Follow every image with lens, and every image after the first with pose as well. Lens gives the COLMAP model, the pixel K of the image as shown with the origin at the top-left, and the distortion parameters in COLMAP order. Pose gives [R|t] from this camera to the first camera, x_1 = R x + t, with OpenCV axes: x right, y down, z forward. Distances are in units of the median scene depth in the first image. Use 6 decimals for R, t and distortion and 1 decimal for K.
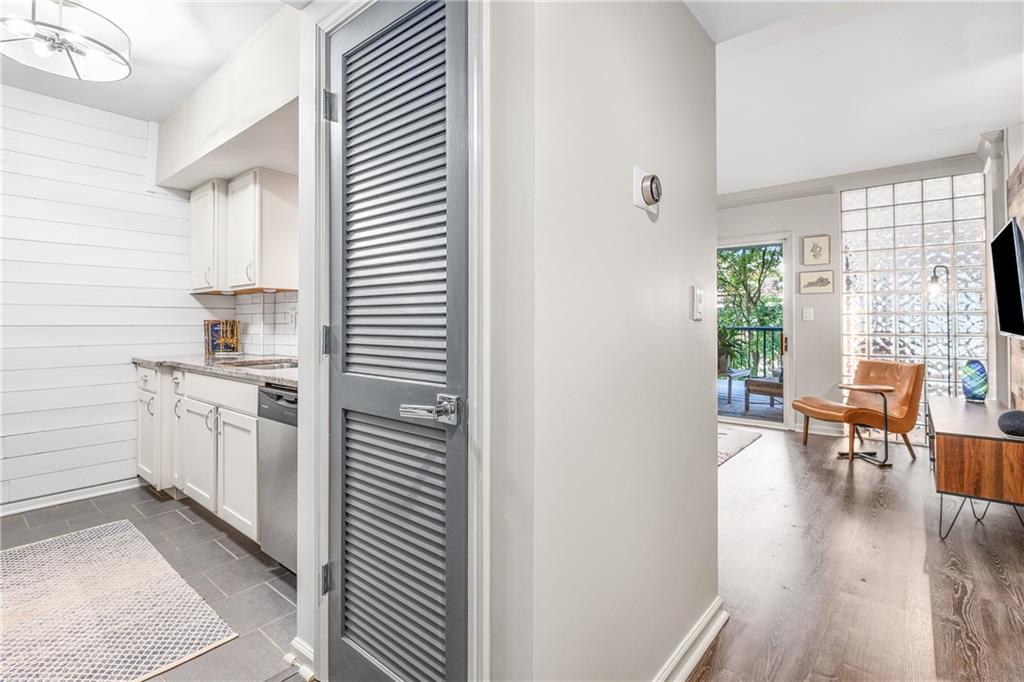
lens RADIAL K [[470.6, 0, 504.4], [0, 470.6, 314.7], [0, 0, 1]] dist [-0.000537, -0.003673]
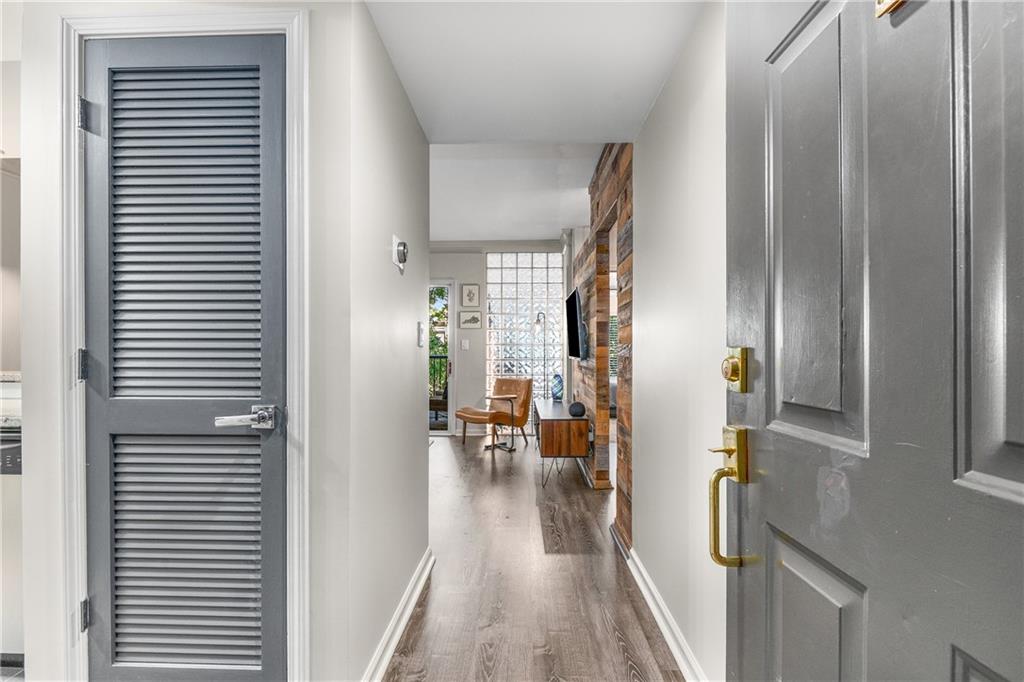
lens RADIAL K [[470.6, 0, 508.1], [0, 470.6, 348.8], [0, 0, 1]] dist [-0.000537, -0.003673]
pose [[0.770244, 0.005139, 0.637729, -0.134711], [-0.011742, 0.999912, 0.006125, 0.002901], [-0.637642, -0.012206, 0.770236, -0.112075]]
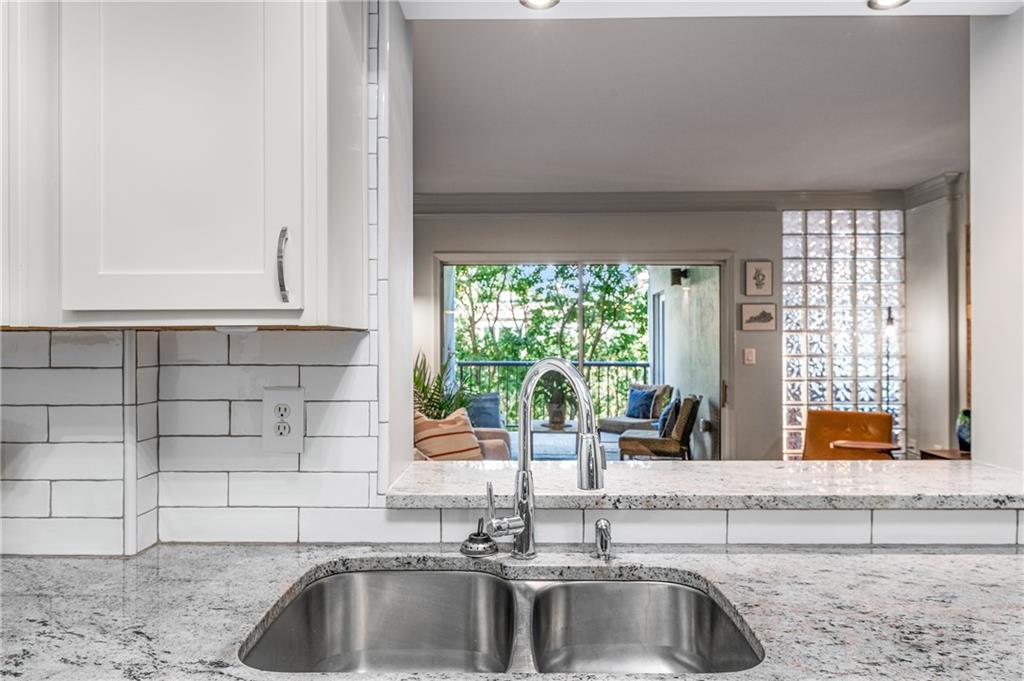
lens RADIAL K [[661.2, 0, 512.7], [0, 661.2, 340.4], [0, 0, 1]] dist [0.003468, -0.003442]
pose [[0.775121, 0.004809, 0.631795, -0.605497], [-0.012501, 0.999892, 0.007725, -0.048431], [-0.631689, -0.013886, 0.775097, 0.573762]]
